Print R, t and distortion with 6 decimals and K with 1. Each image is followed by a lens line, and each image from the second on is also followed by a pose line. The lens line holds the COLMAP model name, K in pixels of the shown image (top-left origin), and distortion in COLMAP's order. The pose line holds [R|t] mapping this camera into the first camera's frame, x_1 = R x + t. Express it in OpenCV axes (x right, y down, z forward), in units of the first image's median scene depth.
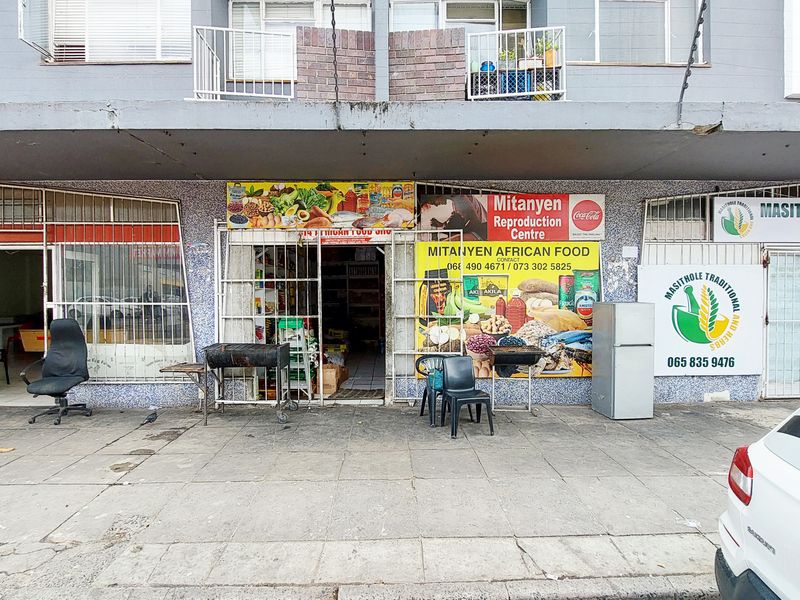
lens RADIAL K [[424.6, 0, 393.5], [0, 424.6, 301.8], [0, 0, 1]] dist [-0.005084, -0.004193]
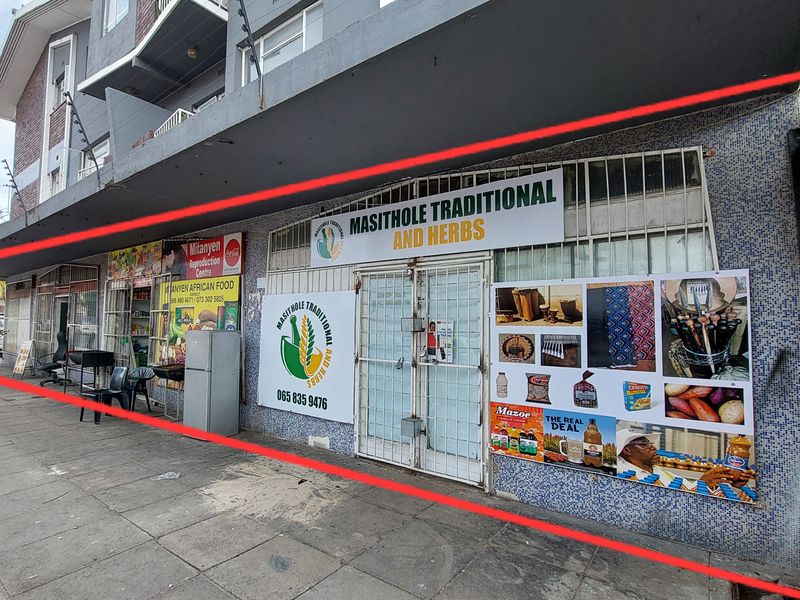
lens RADIAL K [[424.6, 0, 401.2], [0, 424.6, 301.9], [0, 0, 1]] dist [-0.005084, -0.004193]
pose [[0.789027, -0.018809, -0.614071, 1.483133], [-0.024456, 0.997777, -0.061986, -0.015525], [0.613872, 0.063927, 0.786813, 0.402541]]
